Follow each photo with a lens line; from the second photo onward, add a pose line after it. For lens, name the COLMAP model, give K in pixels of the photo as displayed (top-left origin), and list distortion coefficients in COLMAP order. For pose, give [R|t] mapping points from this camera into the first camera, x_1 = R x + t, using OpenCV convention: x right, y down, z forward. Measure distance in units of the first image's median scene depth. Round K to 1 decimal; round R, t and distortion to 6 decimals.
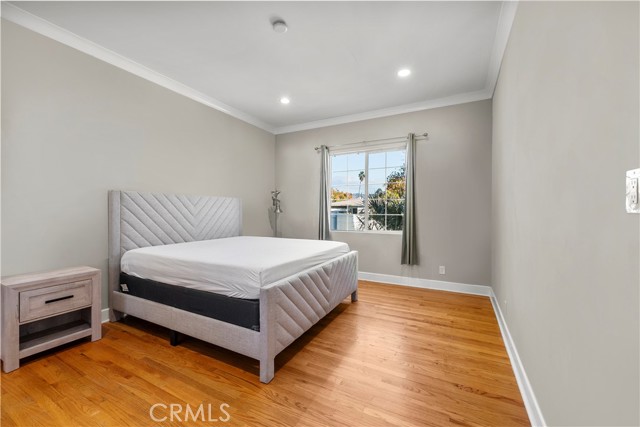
lens RADIAL K [[260.5, 0, 318.9], [0, 260.5, 213.3], [0, 0, 1]] dist [-0.000866, 0.000607]
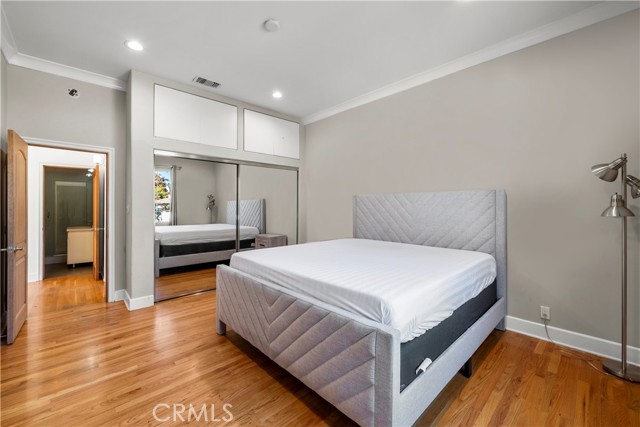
lens RADIAL K [[260.5, 0, 320.5], [0, 260.5, 207.8], [0, 0, 1]] dist [-0.000866, 0.000607]
pose [[-0.326707, 0.000192, -0.945126, 0.665652], [-0.010391, 0.999939, 0.003795, -0.022945], [0.945068, 0.011060, -0.326685, 1.386823]]
